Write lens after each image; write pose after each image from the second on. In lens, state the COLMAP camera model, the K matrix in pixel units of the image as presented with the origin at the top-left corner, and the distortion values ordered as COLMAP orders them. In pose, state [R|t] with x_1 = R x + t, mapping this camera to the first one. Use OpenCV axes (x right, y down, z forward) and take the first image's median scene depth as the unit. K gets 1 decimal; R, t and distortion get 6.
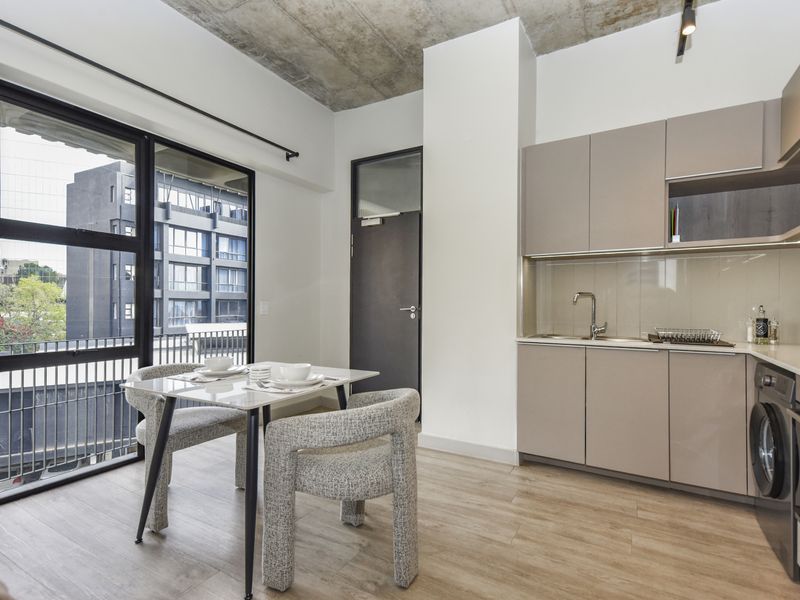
lens RADIAL K [[408.4, 0, 403.0], [0, 408.4, 303.6], [0, 0, 1]] dist [0.019428, 0.000224]
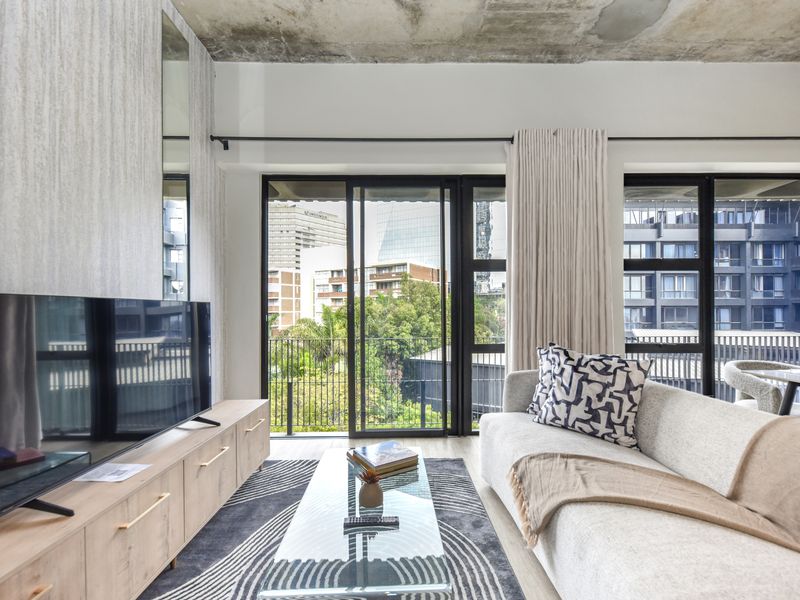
lens RADIAL K [[355.9, 0, 401.1], [0, 355.9, 307.7], [0, 0, 1]] dist [0.032052, -0.011094]
pose [[0.509153, -0.014699, -0.860550, -0.115487], [0.007641, 0.999892, -0.012559, -0.001024], [0.860642, -0.000181, 0.509211, -0.267099]]
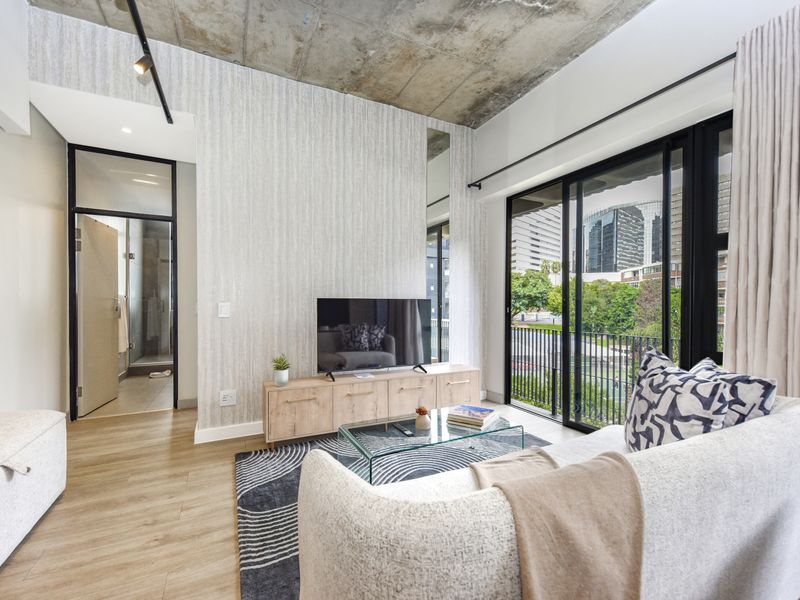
lens RADIAL K [[350.7, 0, 402.3], [0, 350.7, 306.8], [0, 0, 1]] dist [0.026681, -0.010455]
pose [[-0.553165, -0.003108, -0.833066, 0.038154], [-0.004928, 0.999988, -0.000458, 0.001175], [0.833057, 0.003852, -0.553174, 0.186038]]
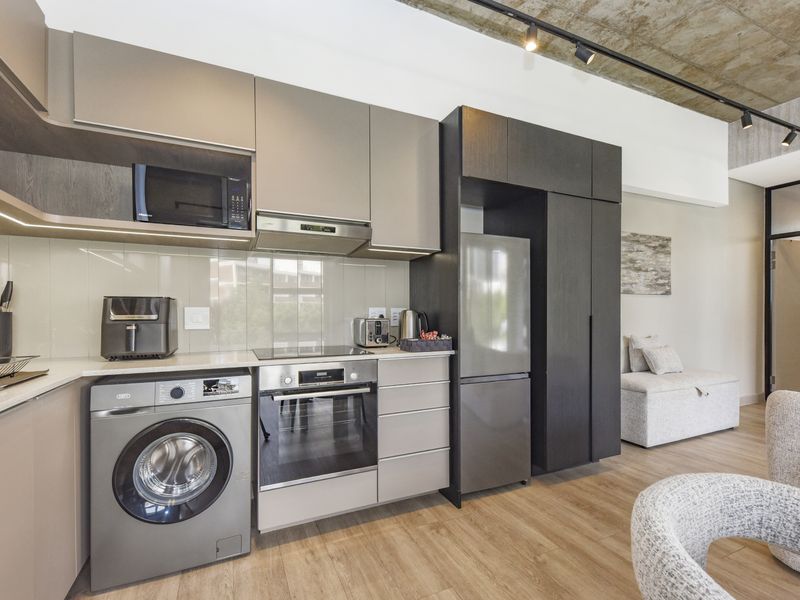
lens RADIAL K [[374.1, 0, 400.7], [0, 374.1, 313.0], [0, 0, 1]] dist [0.013602, -0.000809]
pose [[-0.812193, -0.004897, 0.583369, 0.004452], [-0.002846, 0.999986, 0.004432, 0.003602], [-0.583382, 0.001940, -0.812195, 0.694893]]
